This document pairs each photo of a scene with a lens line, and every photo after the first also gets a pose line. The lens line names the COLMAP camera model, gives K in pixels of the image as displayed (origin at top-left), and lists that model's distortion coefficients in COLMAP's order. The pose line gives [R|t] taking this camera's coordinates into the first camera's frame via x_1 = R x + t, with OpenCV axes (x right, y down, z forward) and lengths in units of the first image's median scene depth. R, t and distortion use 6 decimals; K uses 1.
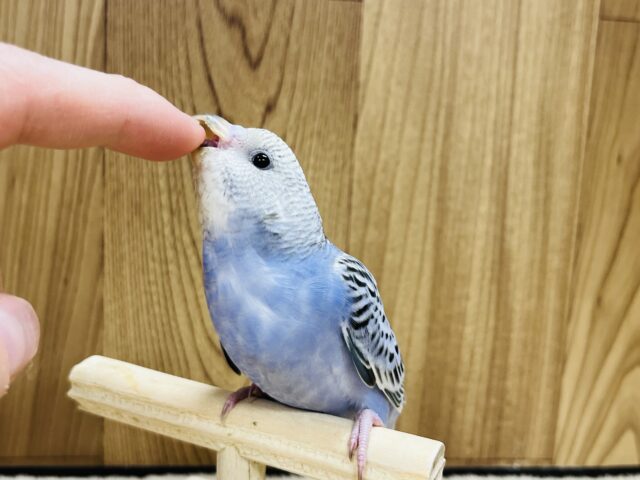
lens RADIAL K [[729.1, 0, 315.5], [0, 729.1, 239.7], [0, 0, 1]] dist [0.003703, 0.000000]
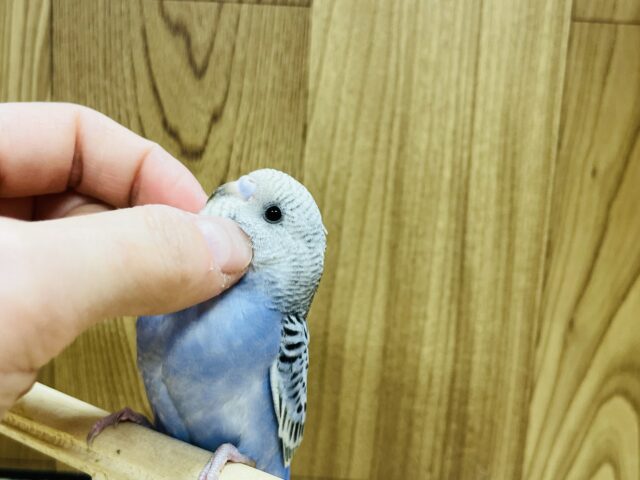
lens RADIAL K [[729.1, 0, 317.4], [0, 729.1, 239.9], [0, 0, 1]] dist [0.003703, 0.000000]
pose [[0.992444, 0.020966, -0.120898, 0.189185], [-0.019518, 0.999723, 0.013151, -0.031550], [0.121140, -0.010692, 0.992578, 0.043742]]
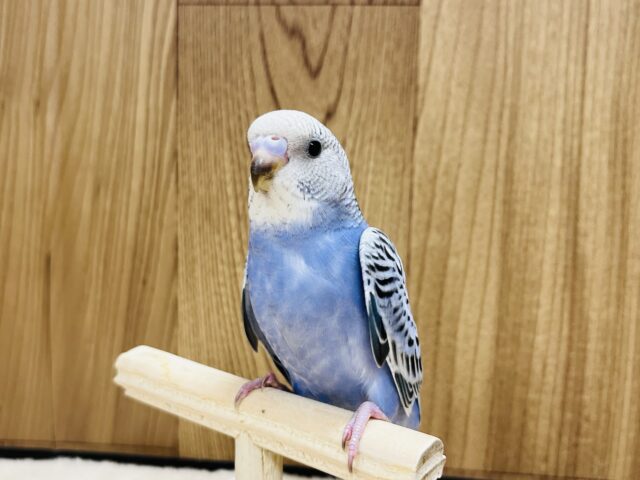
lens RADIAL K [[729.1, 0, 319.7], [0, 729.1, 242.5], [0, 0, 1]] dist [0.003703, 0.000000]
pose [[0.976377, -0.000791, -0.216070, 0.141258], [-0.005180, 0.999620, -0.027068, 0.026119], [0.216010, 0.027548, 0.976003, 0.001449]]
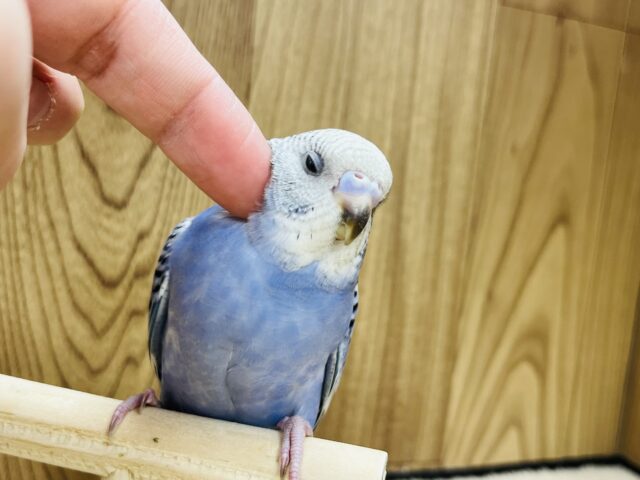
lens RADIAL K [[729.1, 0, 317.7], [0, 729.1, 244.0], [0, 0, 1]] dist [0.003703, 0.000000]
pose [[0.972447, 0.016650, 0.232529, -0.064670], [-0.016893, 0.999857, -0.000946, 0.022188], [-0.232511, -0.003008, 0.972589, 0.115990]]
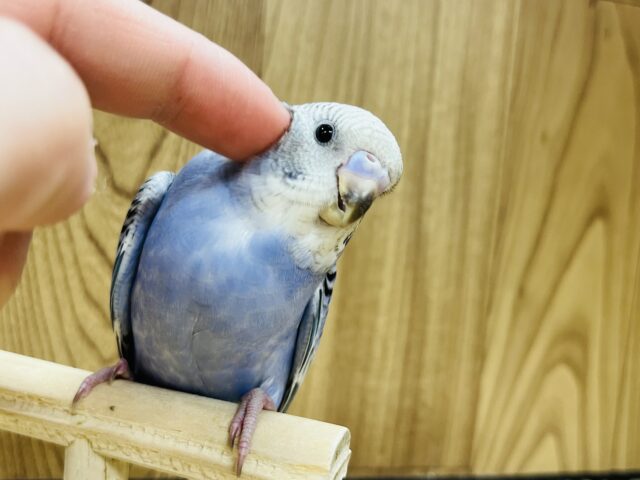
lens RADIAL K [[729.1, 0, 316.7], [0, 729.1, 241.7], [0, 0, 1]] dist [0.003703, 0.000000]
pose [[0.992935, 0.021424, 0.116706, 0.025791], [-0.017219, 0.999170, -0.036925, 0.063518], [-0.117400, 0.034655, 0.992480, 0.122826]]
